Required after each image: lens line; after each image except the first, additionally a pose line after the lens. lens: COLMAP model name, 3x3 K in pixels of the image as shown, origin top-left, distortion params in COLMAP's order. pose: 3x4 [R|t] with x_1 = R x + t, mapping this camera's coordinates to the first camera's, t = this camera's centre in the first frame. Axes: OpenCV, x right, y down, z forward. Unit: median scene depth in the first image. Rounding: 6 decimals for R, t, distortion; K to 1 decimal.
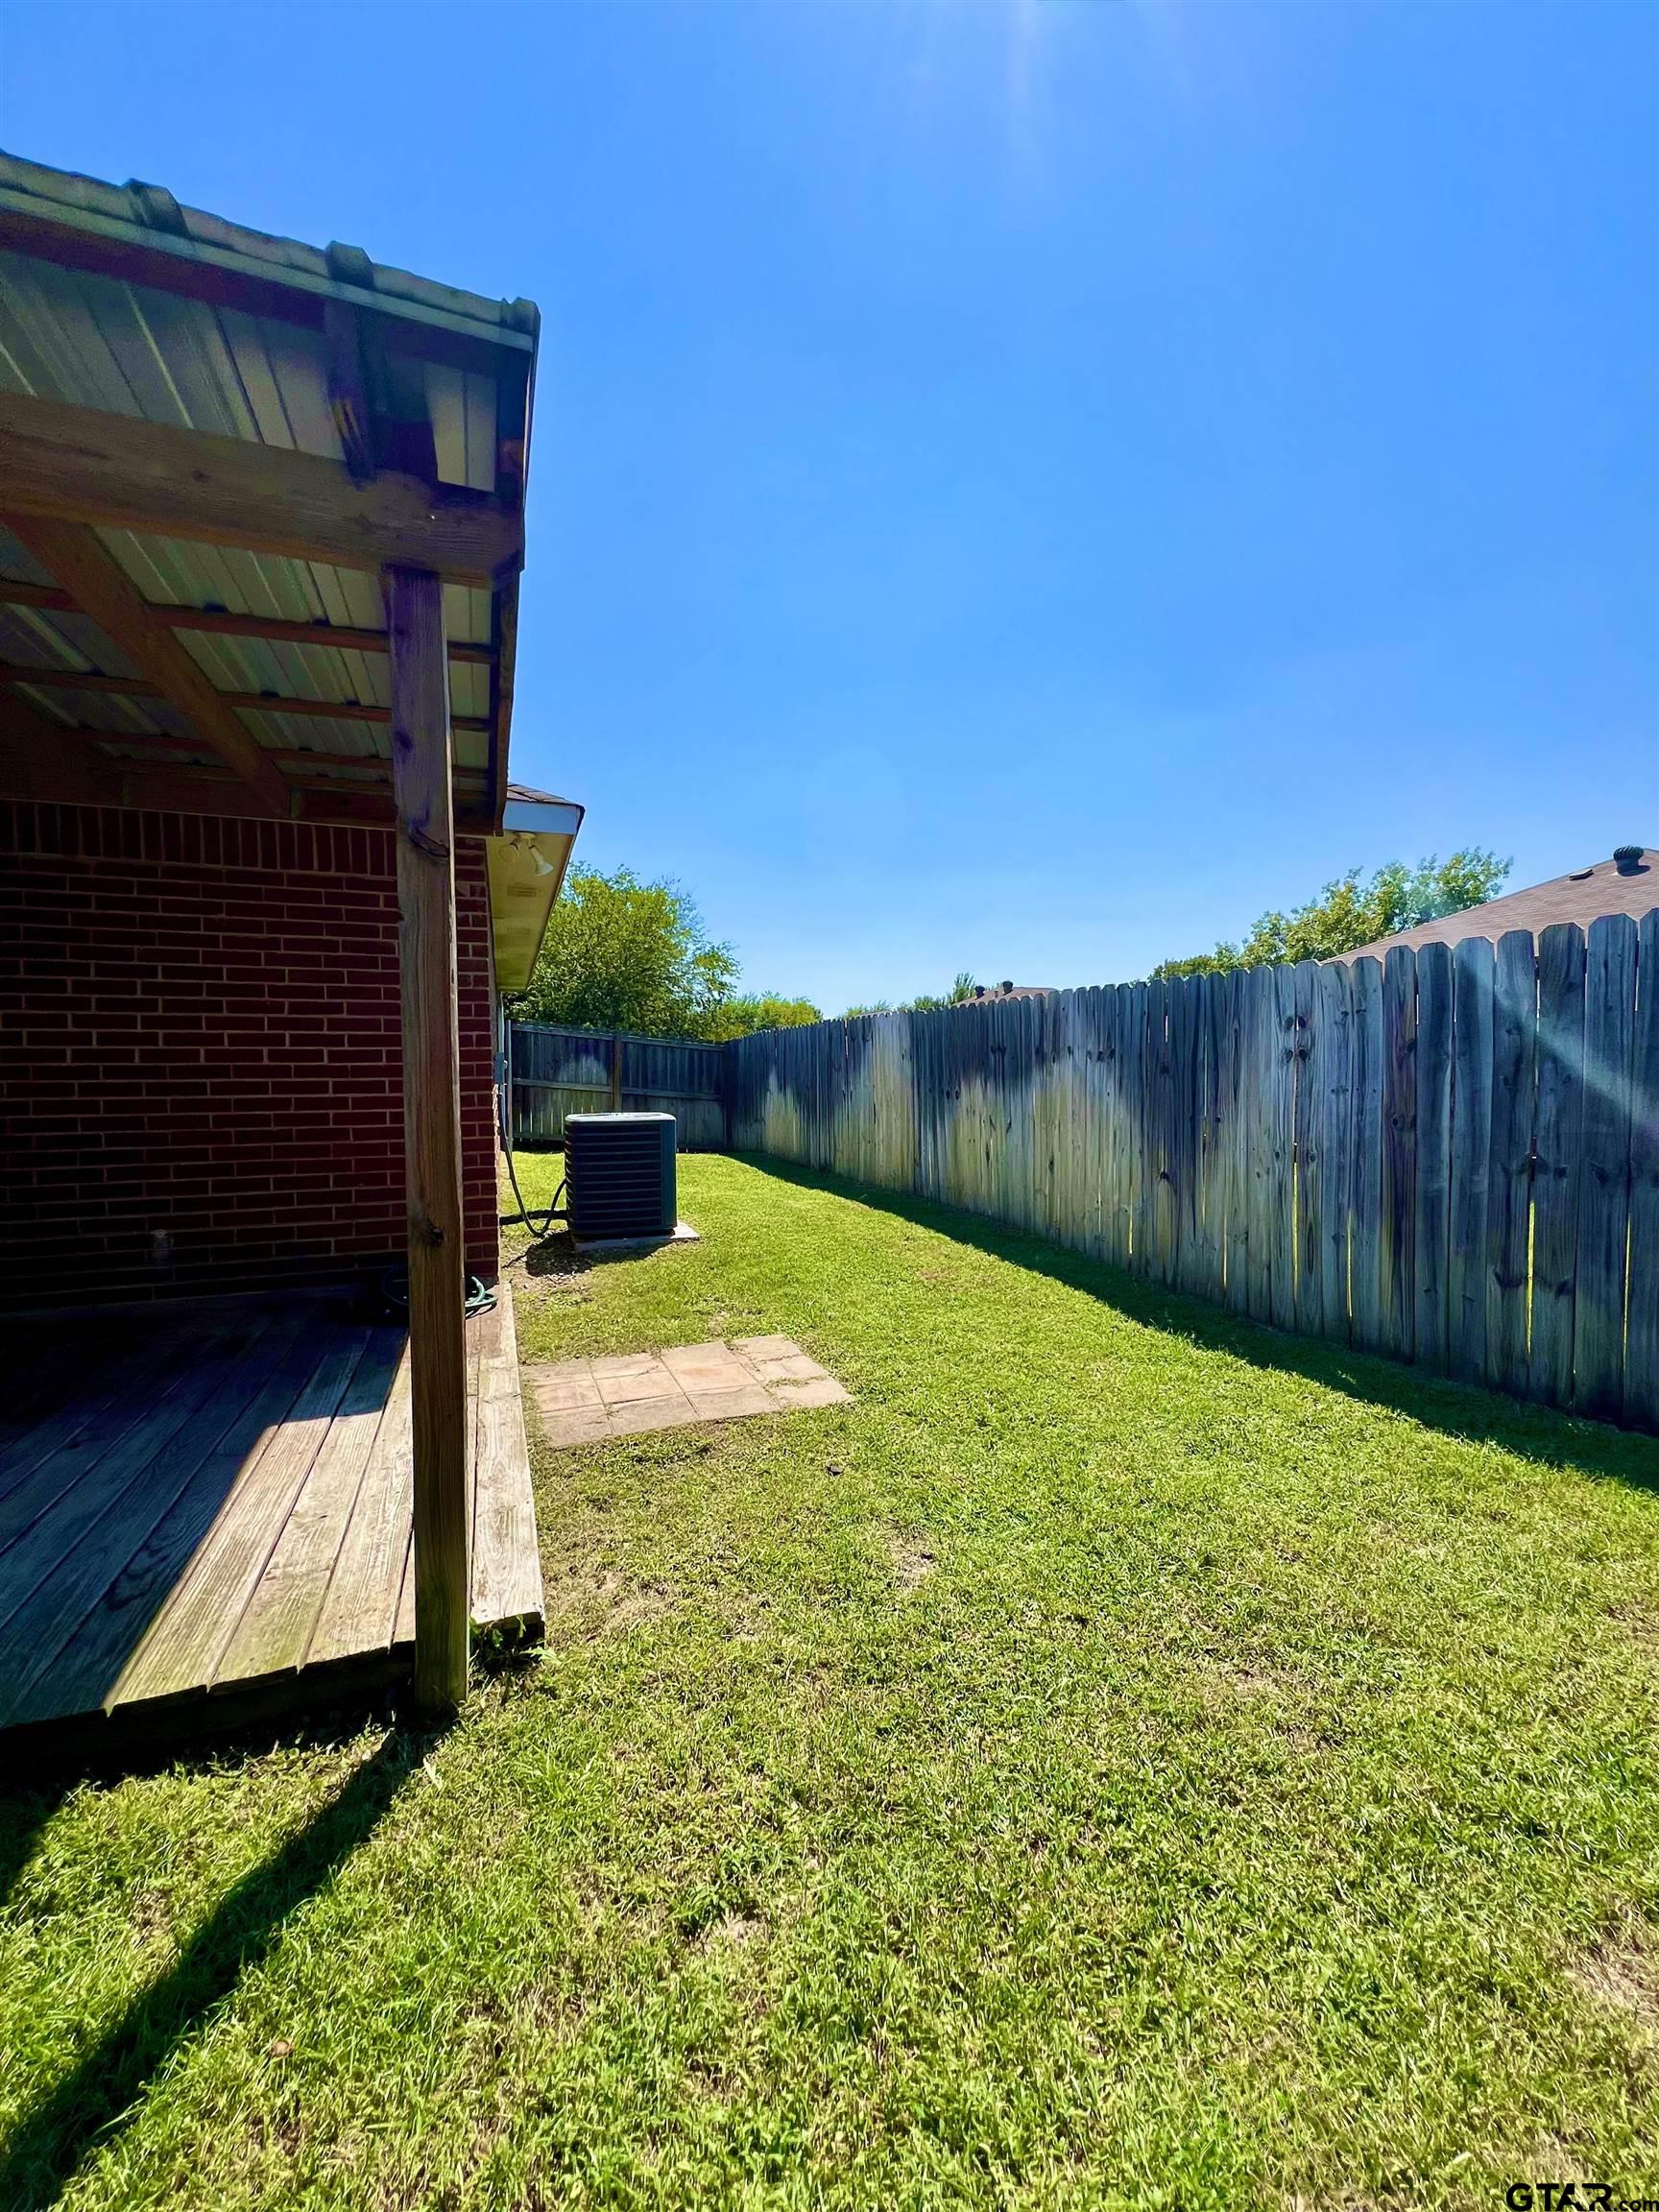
lens RADIAL K [[882.4, 0, 823.9], [0, 882.4, 1107.4], [0, 0, 1]] dist [-0.000697, -0.000099]
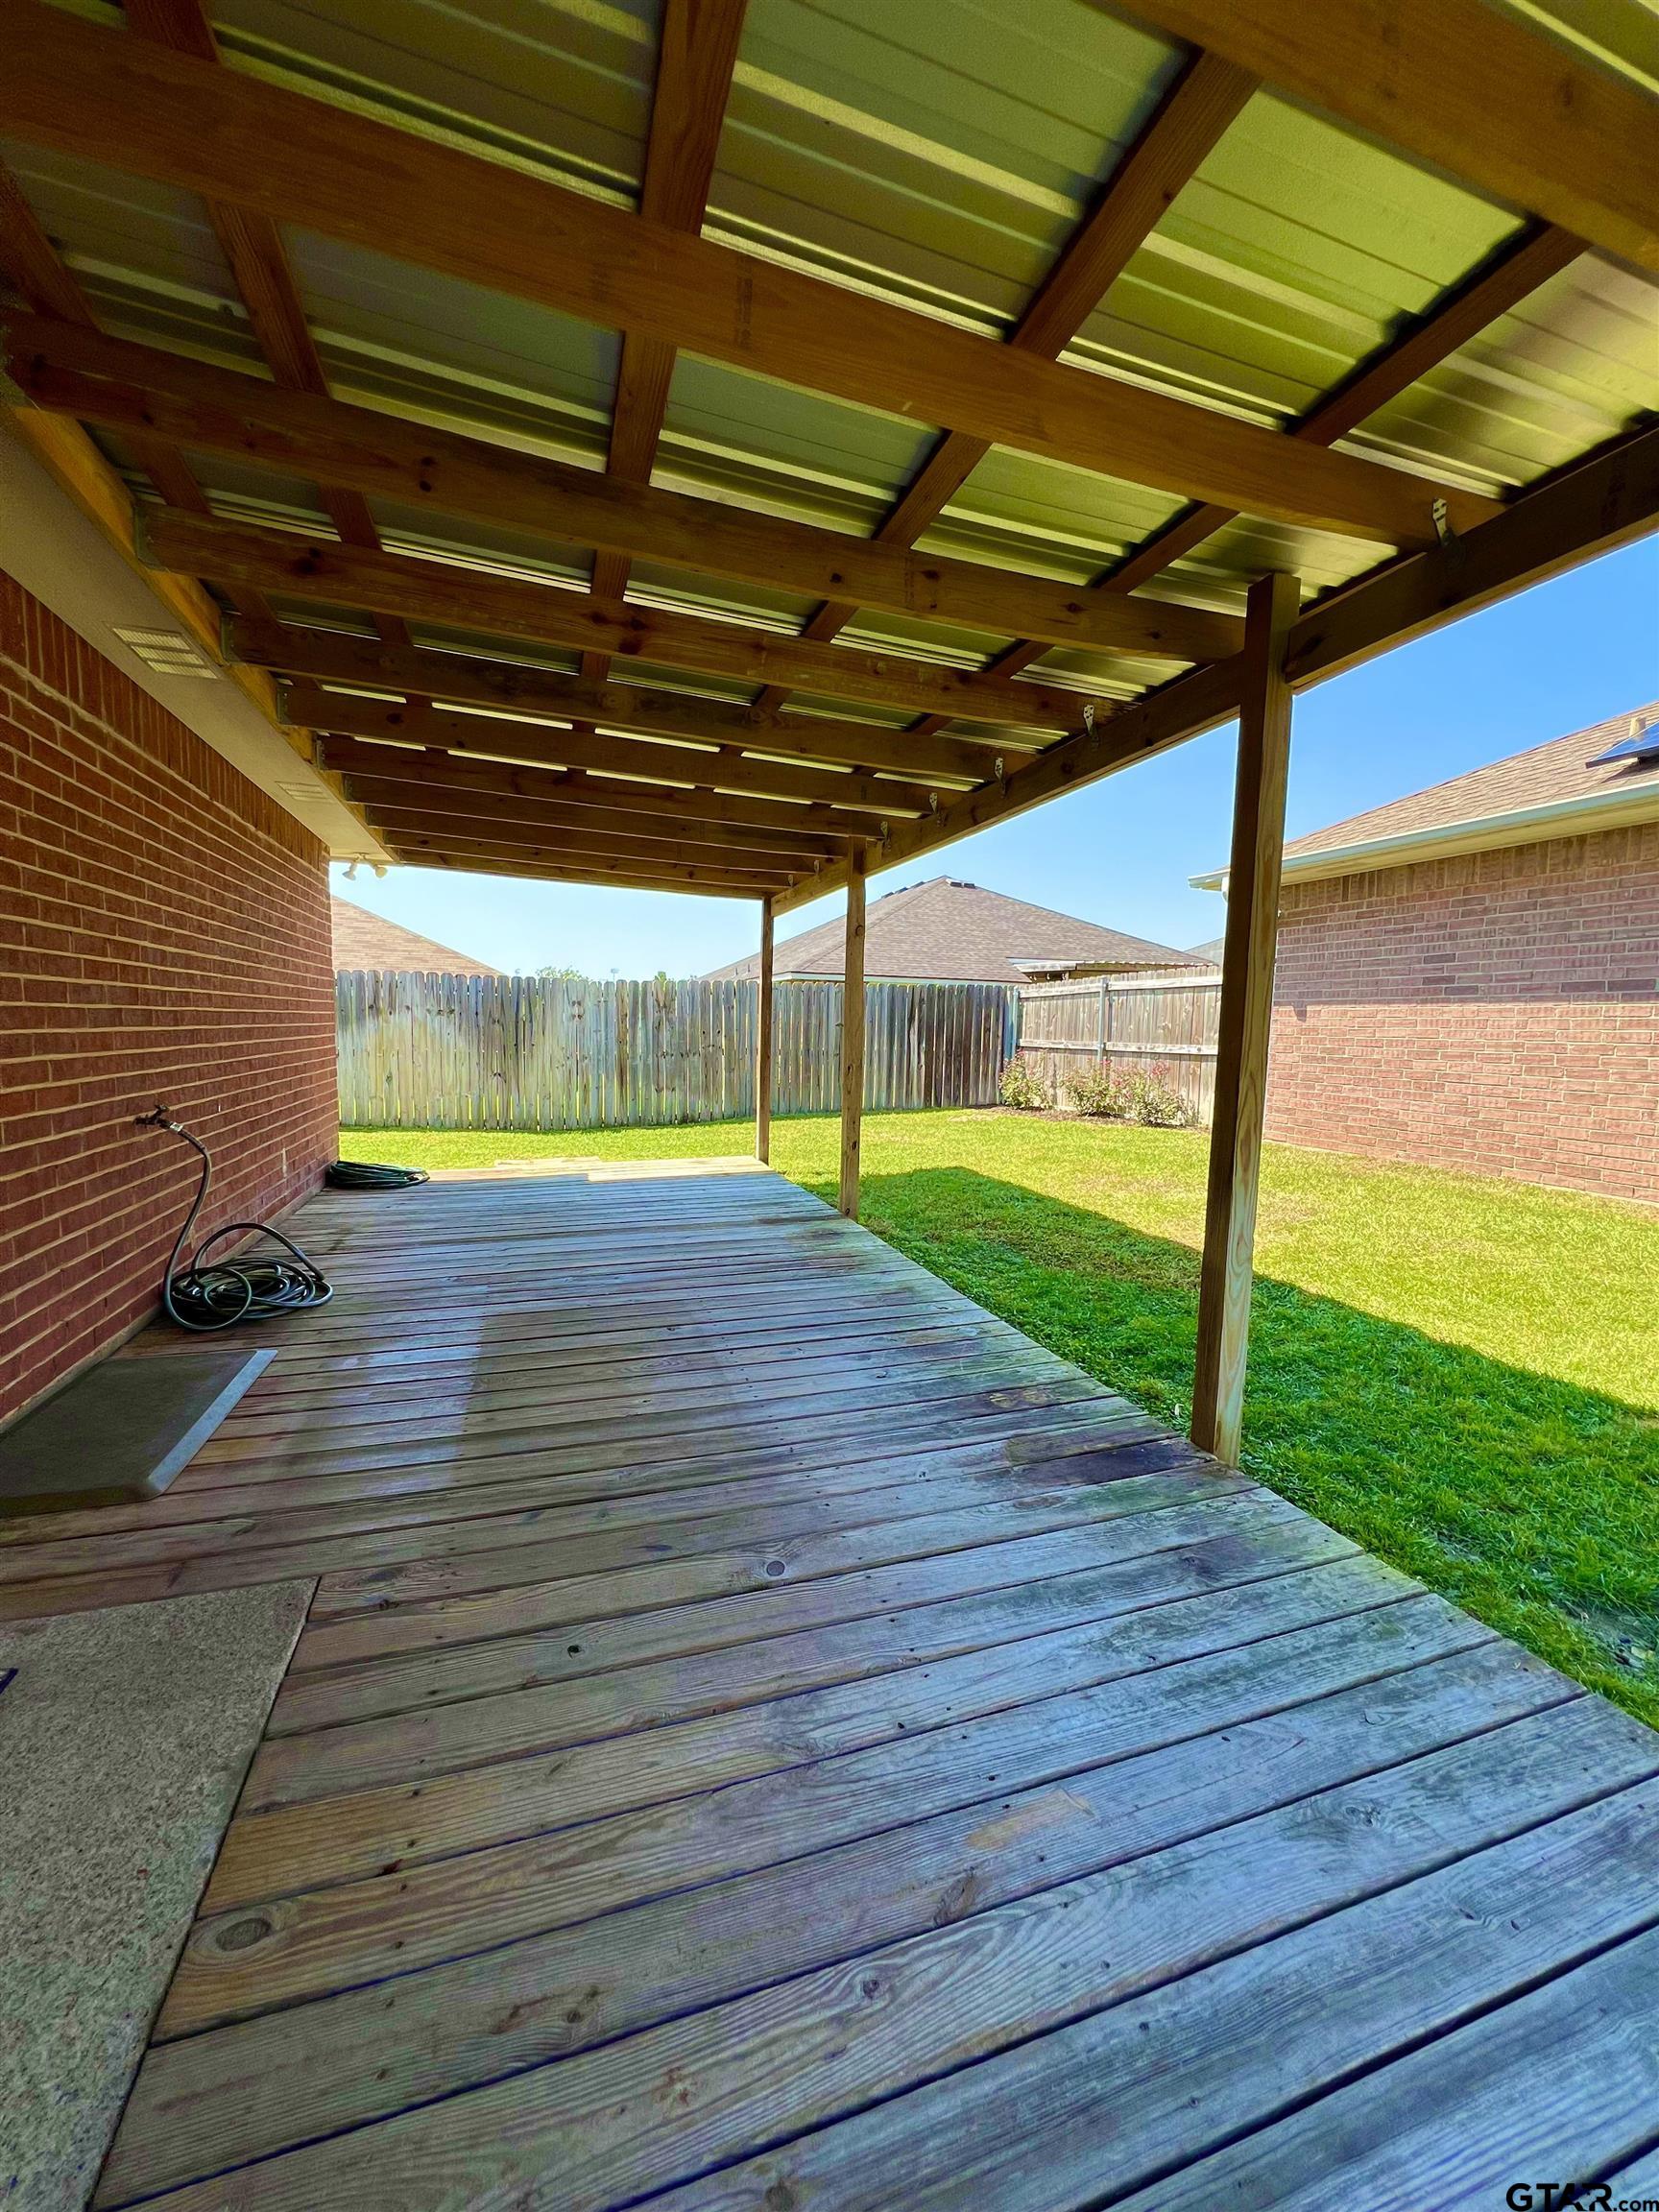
lens RADIAL K [[882.4, 0, 837.6], [0, 882.4, 1110.1], [0, 0, 1]] dist [-0.000697, -0.000099]
pose [[0.017437, -0.078216, 0.996784, -2.148444], [0.027697, 0.996591, 0.077716, 0.032972], [-0.999464, 0.026252, 0.019544, 0.256262]]
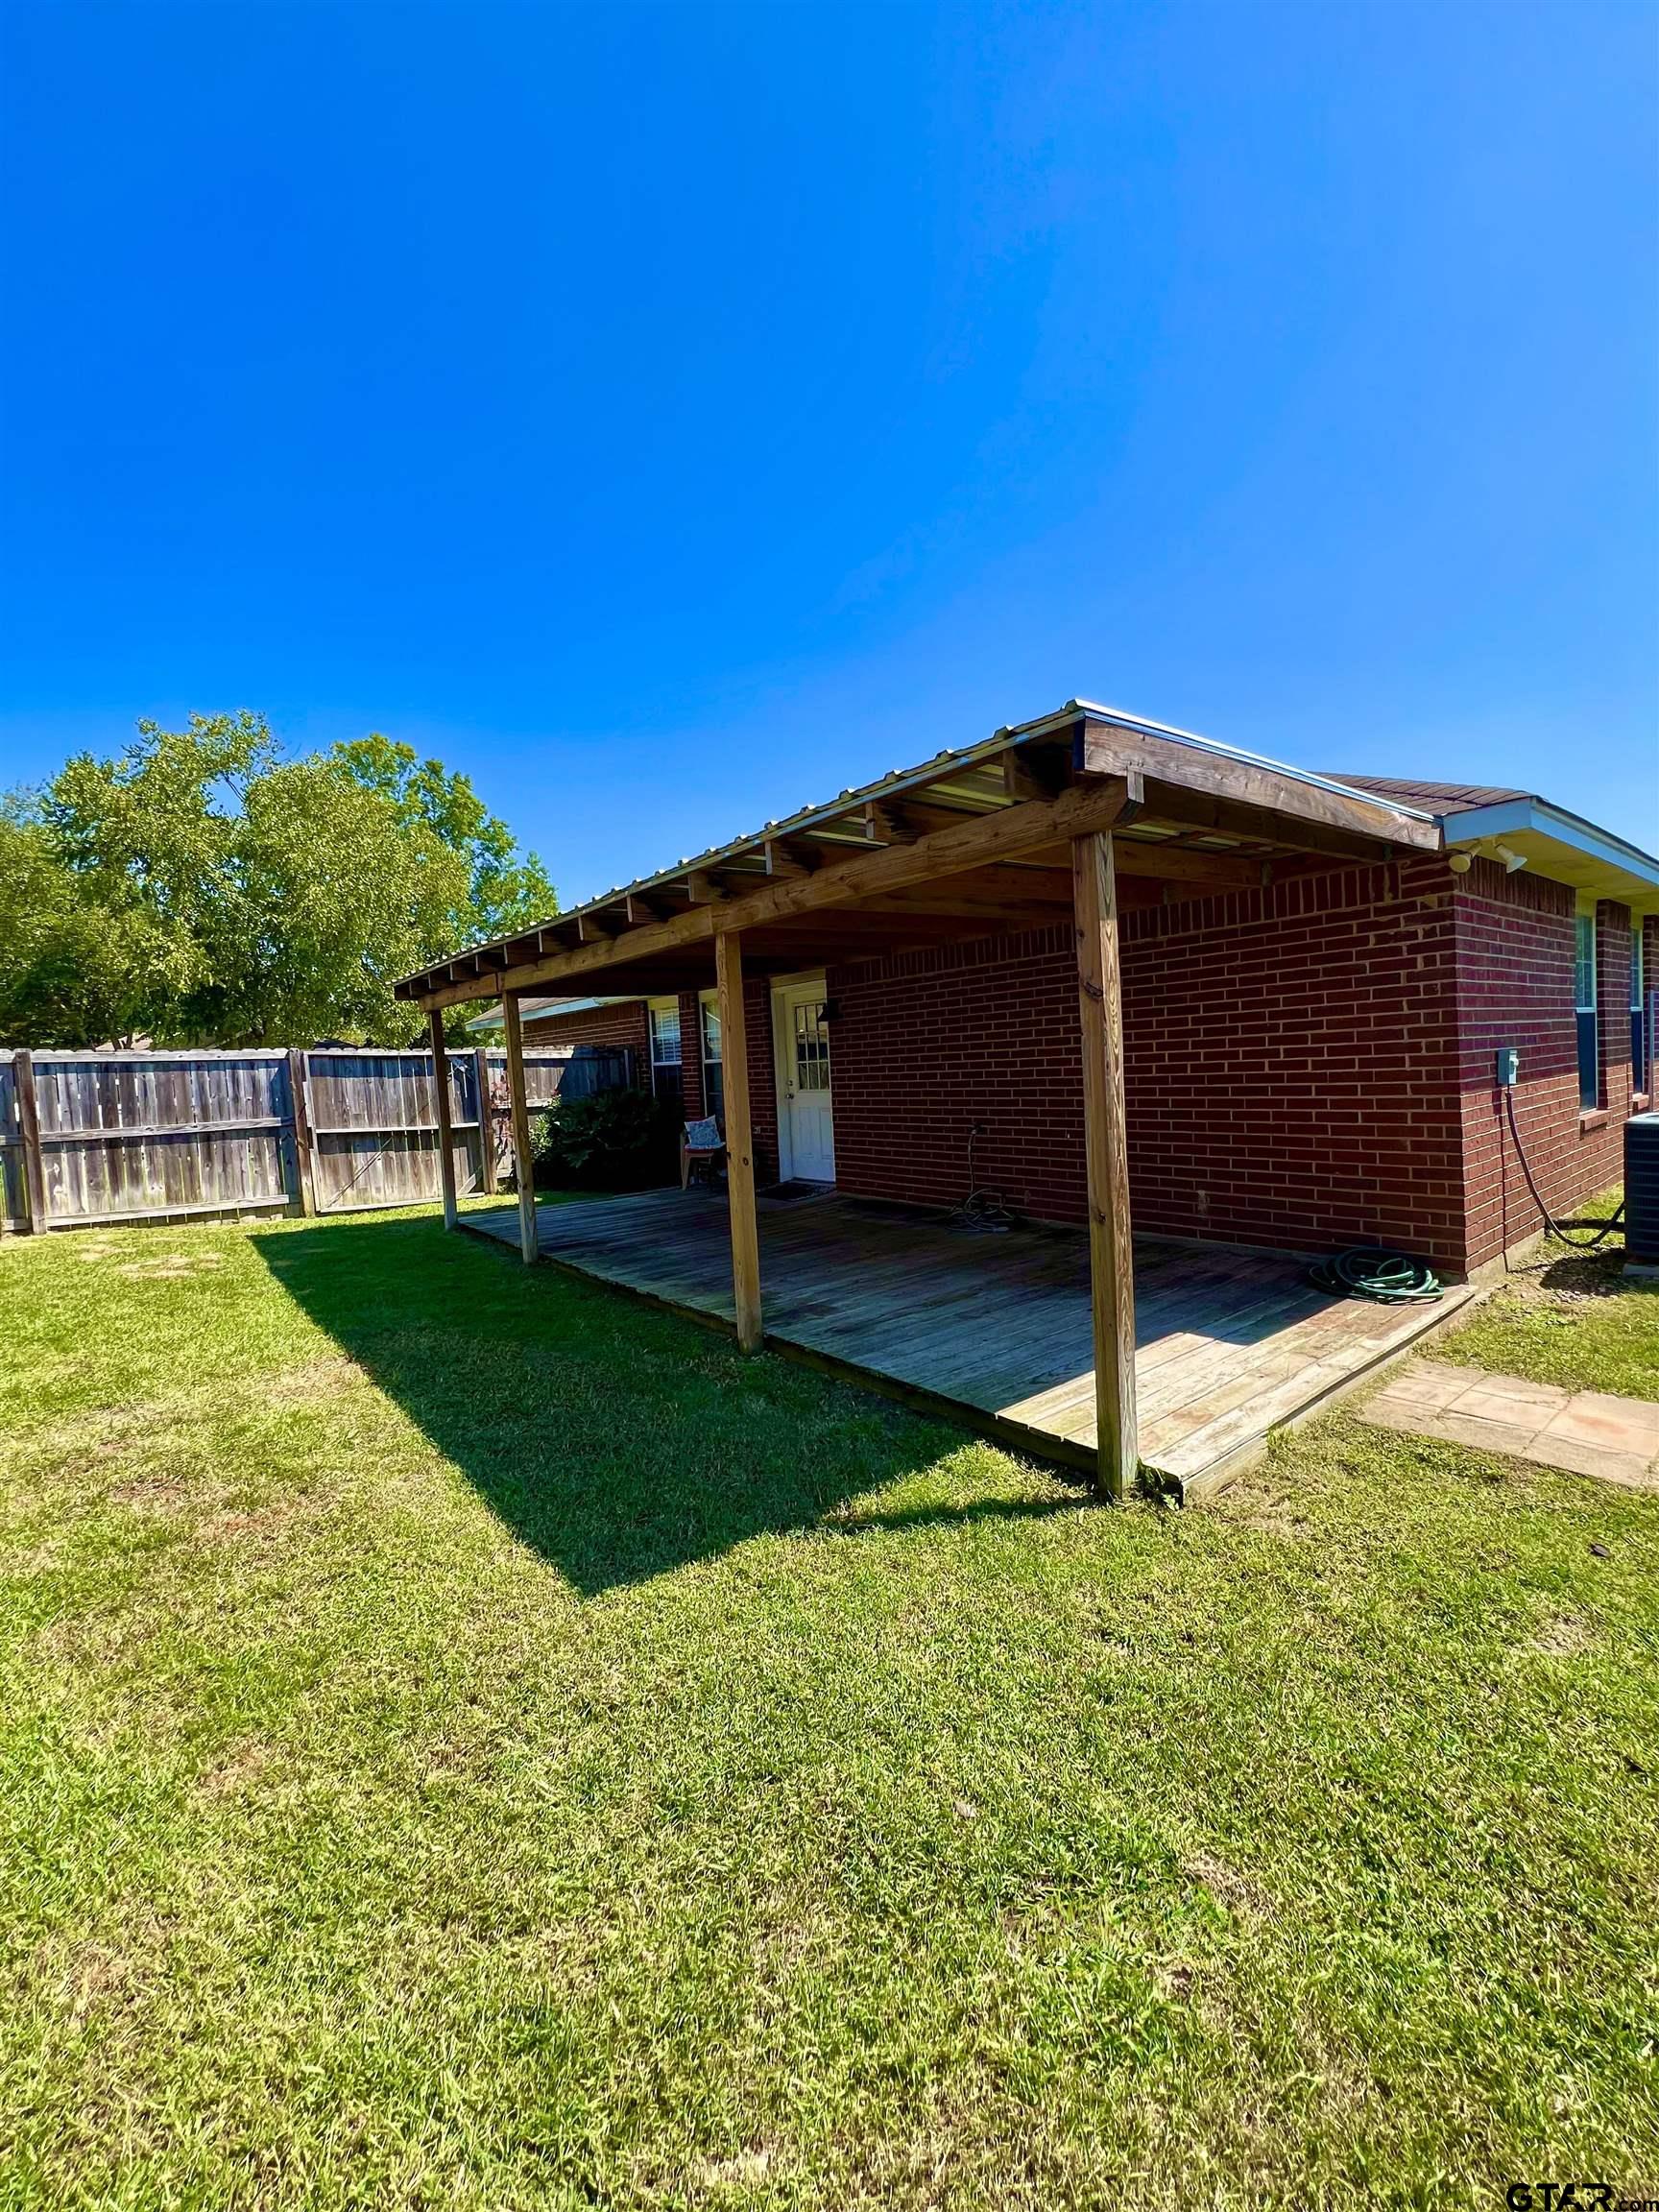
lens RADIAL K [[882.4, 0, 833.1], [0, 882.4, 1106.9], [0, 0, 1]] dist [-0.000697, -0.000099]
pose [[0.314714, 0.033545, -0.948594, 0.453651], [0.009163, 0.999221, 0.038375, -0.062380], [0.949142, -0.020769, 0.314161, -0.010720]]
